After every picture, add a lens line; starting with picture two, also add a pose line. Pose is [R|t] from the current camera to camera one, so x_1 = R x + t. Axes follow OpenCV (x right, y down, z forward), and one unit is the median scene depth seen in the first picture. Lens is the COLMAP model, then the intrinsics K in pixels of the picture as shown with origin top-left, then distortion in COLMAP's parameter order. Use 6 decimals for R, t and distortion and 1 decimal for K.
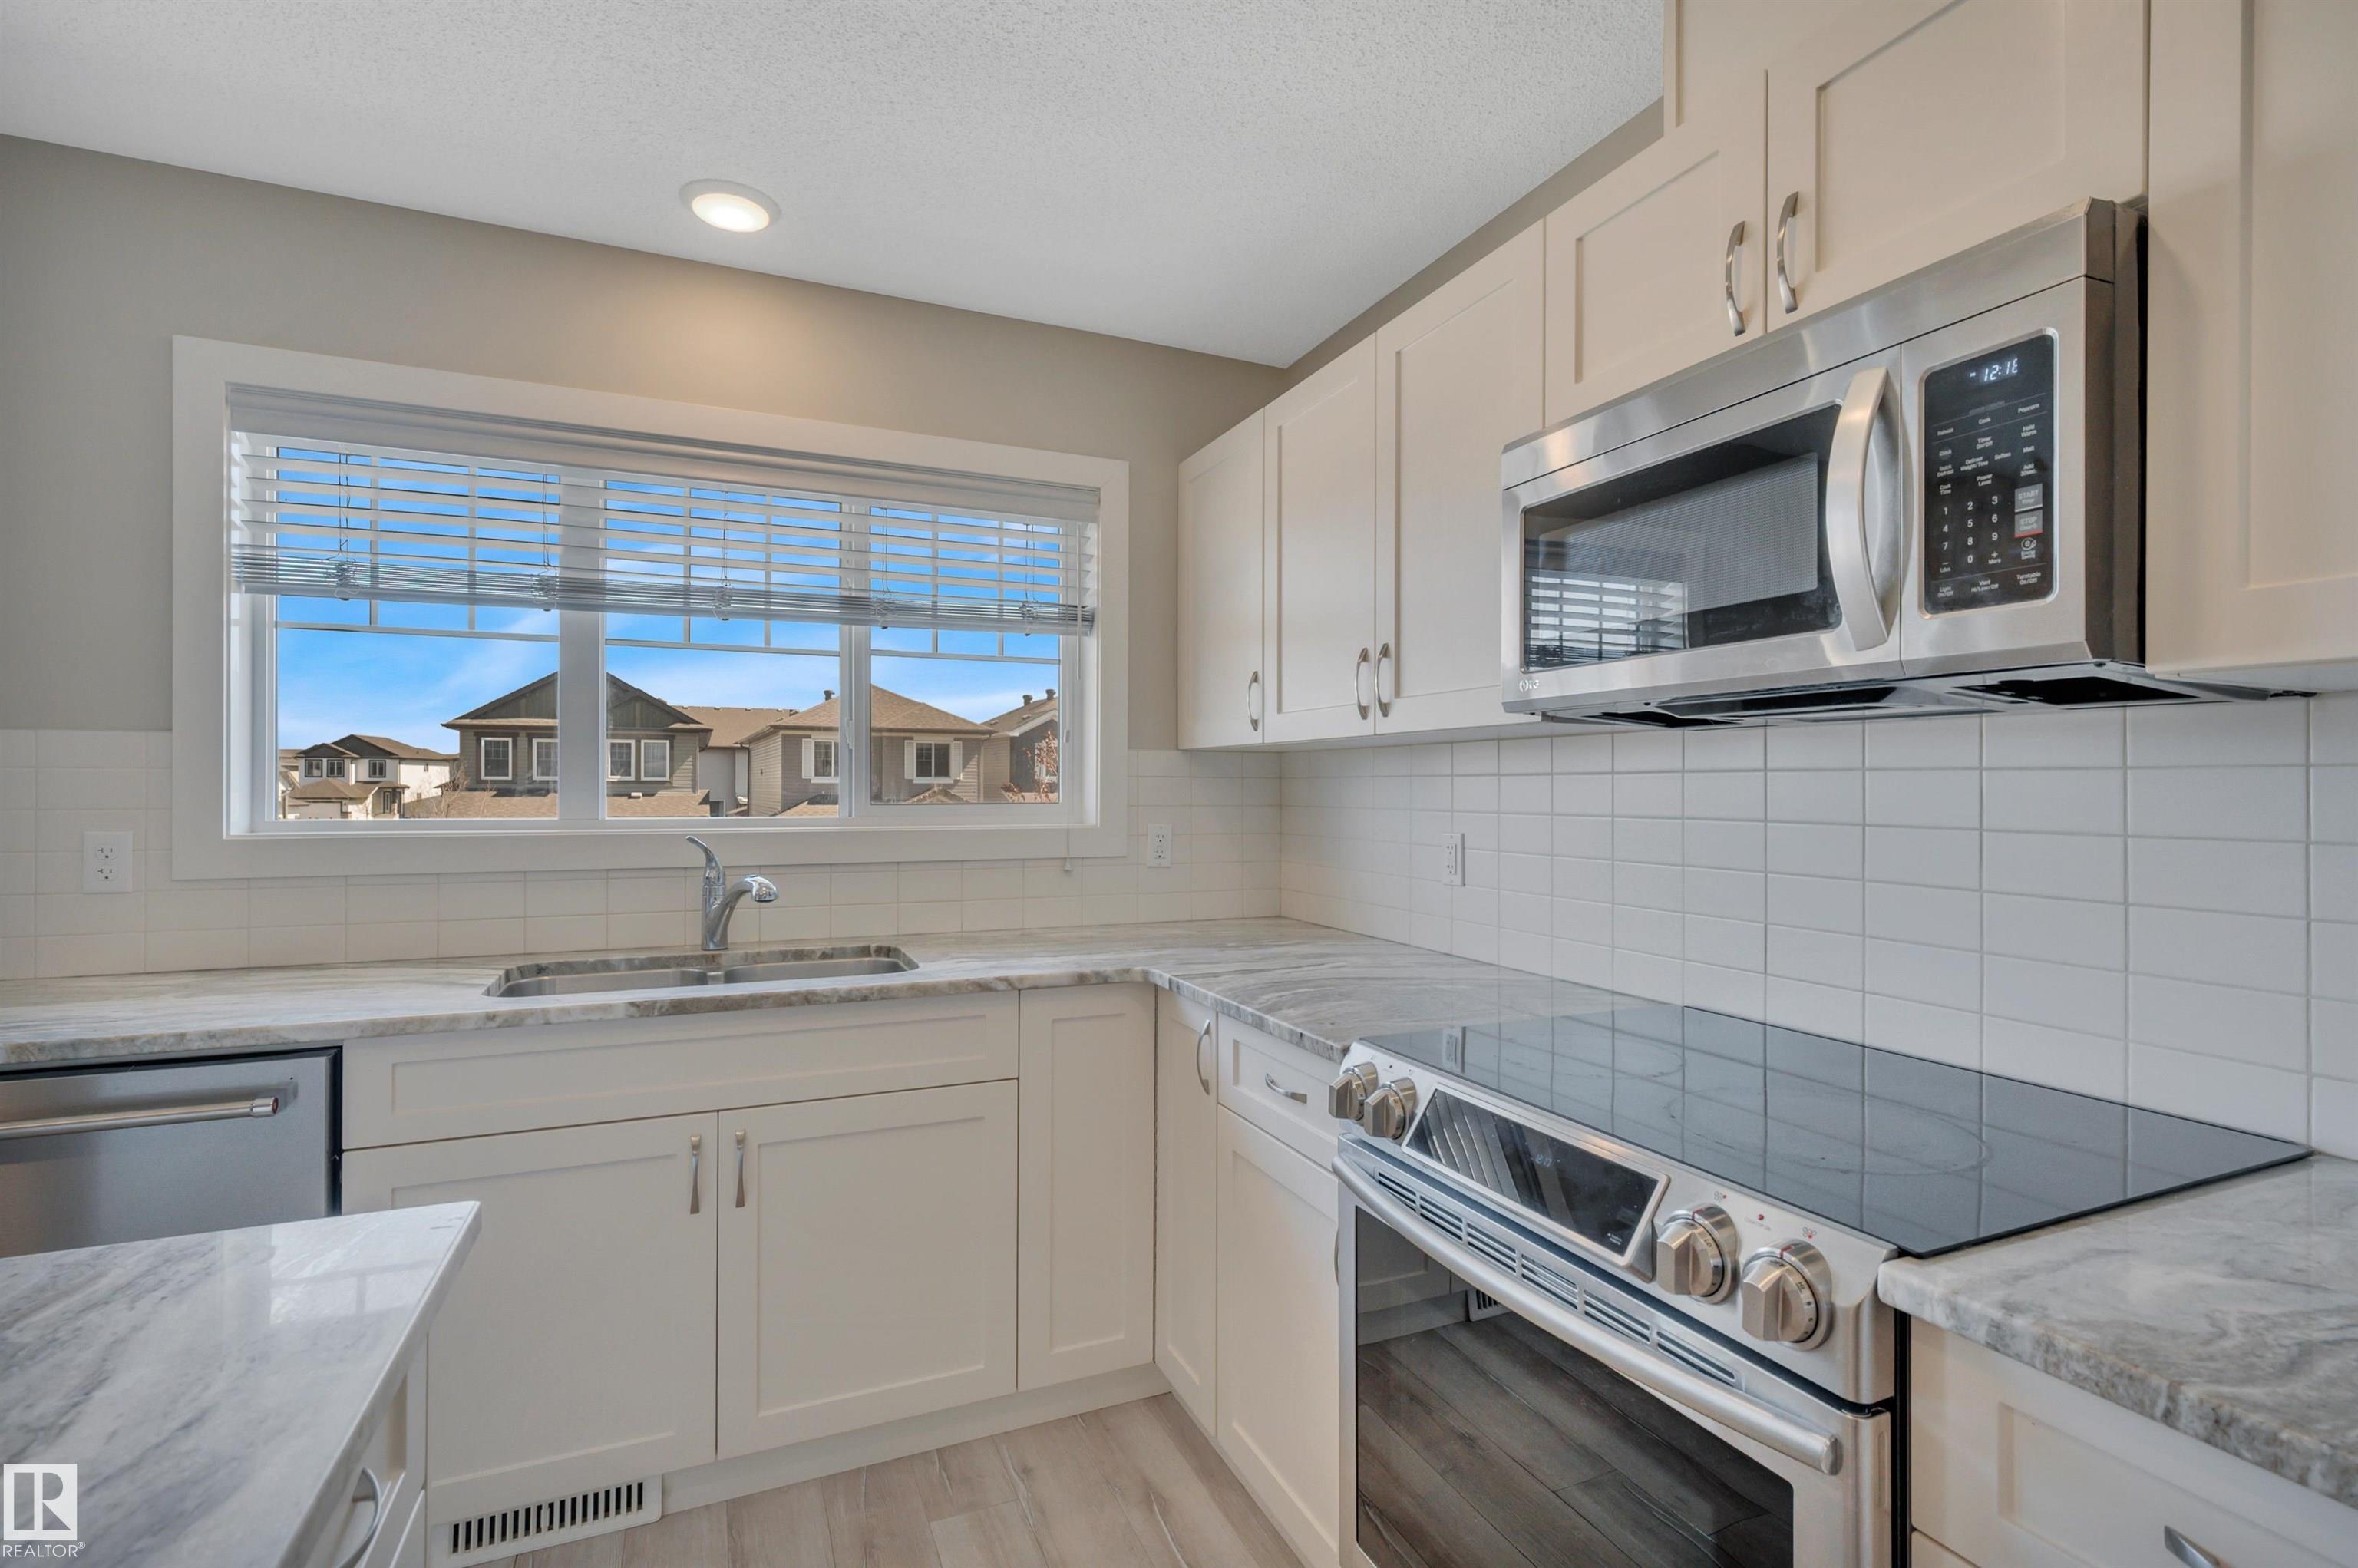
lens RADIAL K [[1100.4, 0, 1198.3], [0, 1100.4, 782.2], [0, 0, 1]] dist [0.006046, -0.002536]
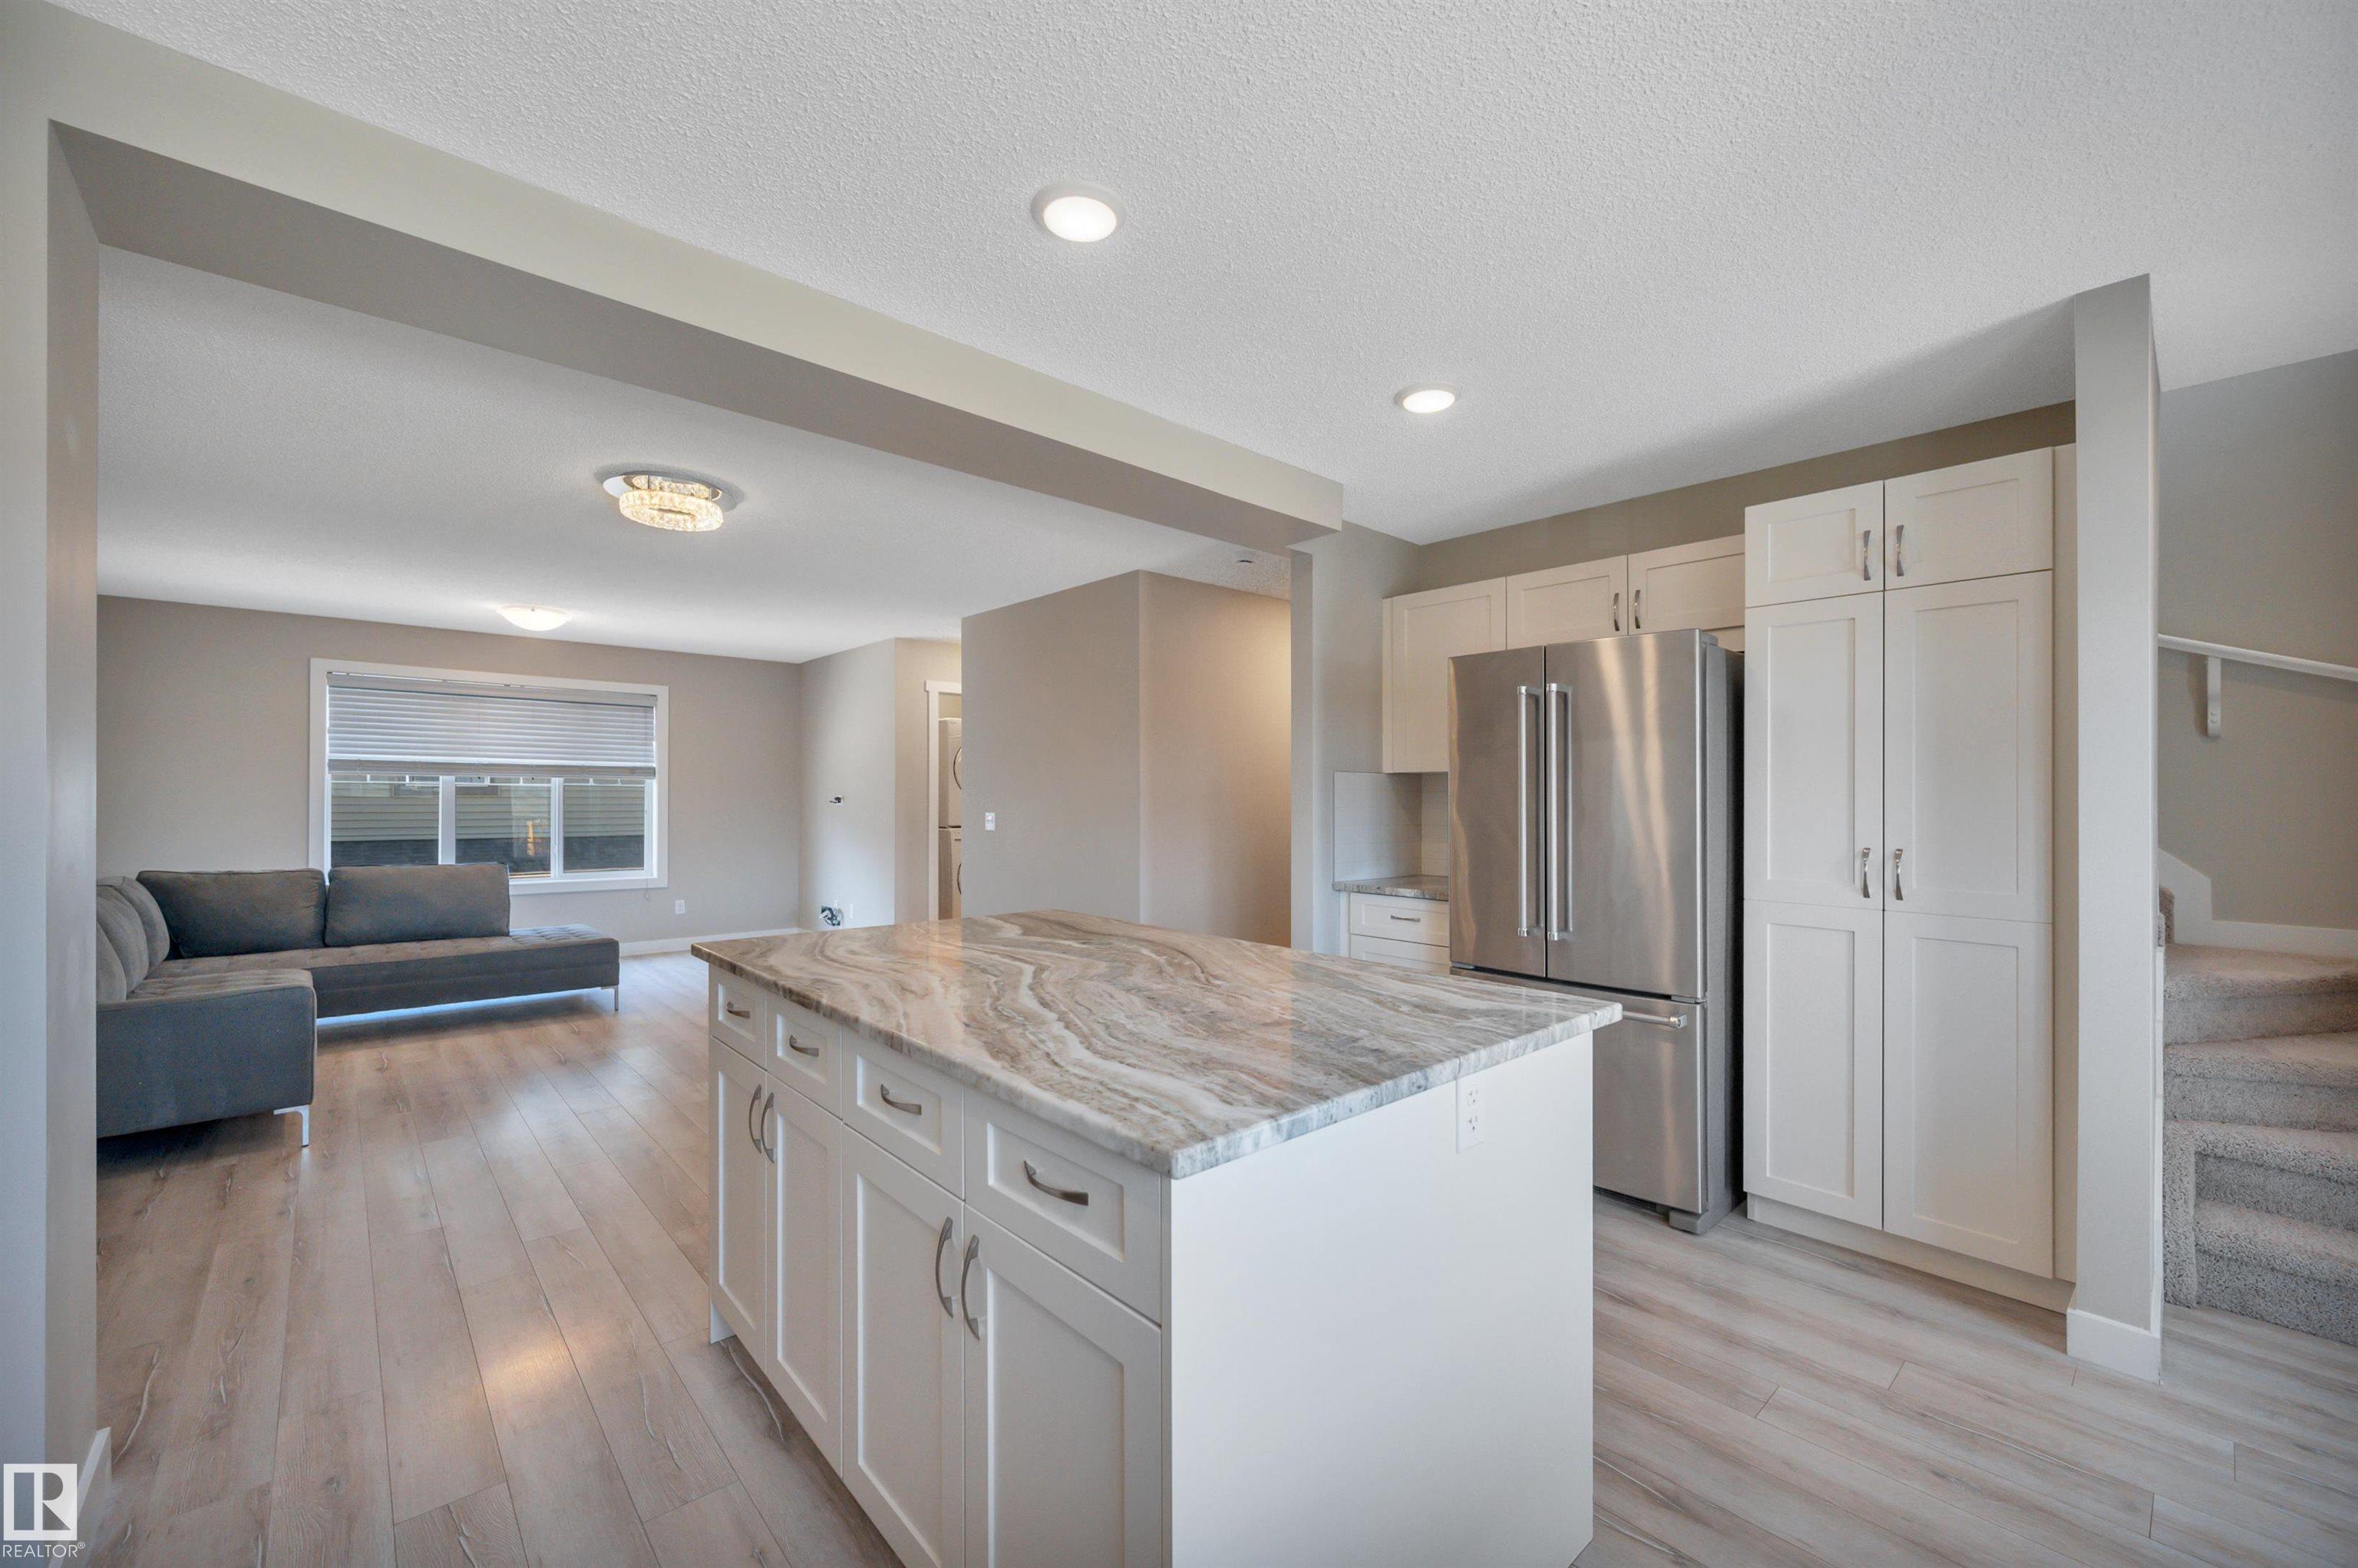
lens RADIAL K [[938.7, 0, 1193.7], [0, 938.7, 788.0], [0, 0, 1]] dist [0.001288, 0.000429]
pose [[-0.947608, -0.012868, -0.319175, -0.151515], [-0.008996, 0.999867, -0.013601, 0.005207], [0.319308, -0.010017, -0.947598, 0.832405]]
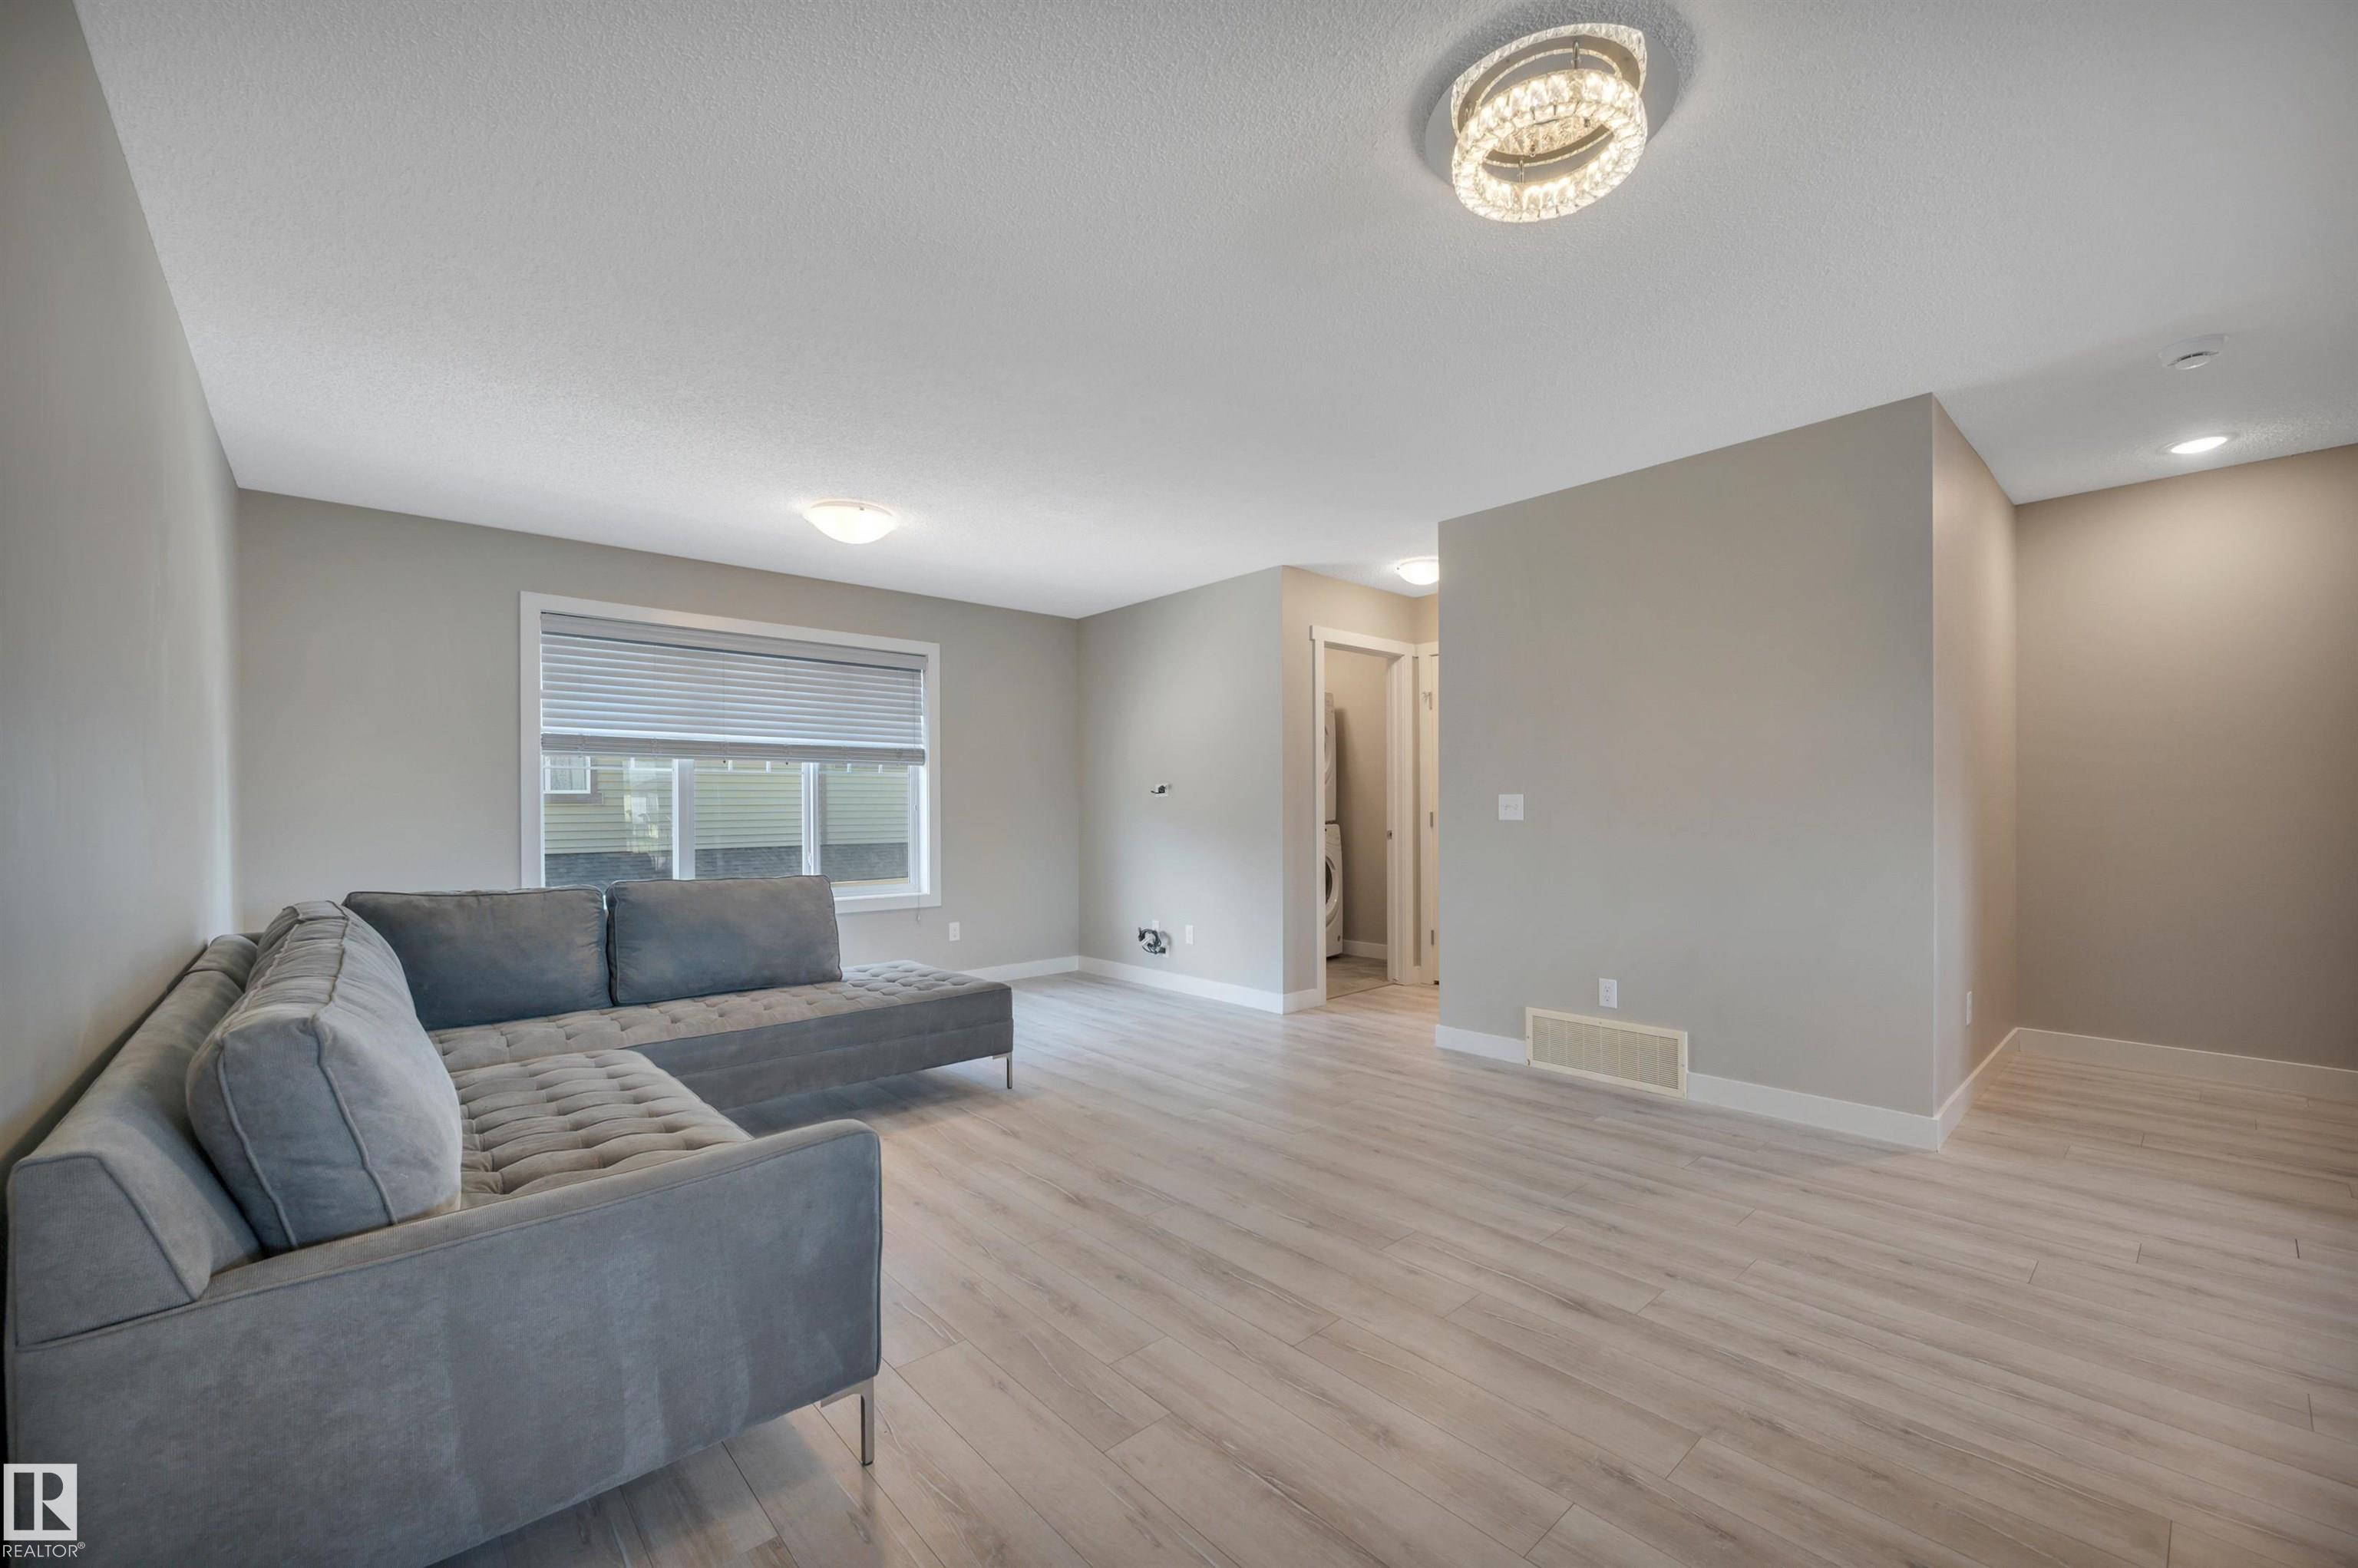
lens RADIAL K [[938.7, 0, 1208.4], [0, 938.7, 815.5], [0, 0, 1]] dist [0.001288, 0.000429]
pose [[-0.947706, 0.004696, -0.319111, 0.718375], [0.003202, 0.999981, 0.005205, 0.073880], [0.319129, 0.003911, -0.947703, -0.322293]]
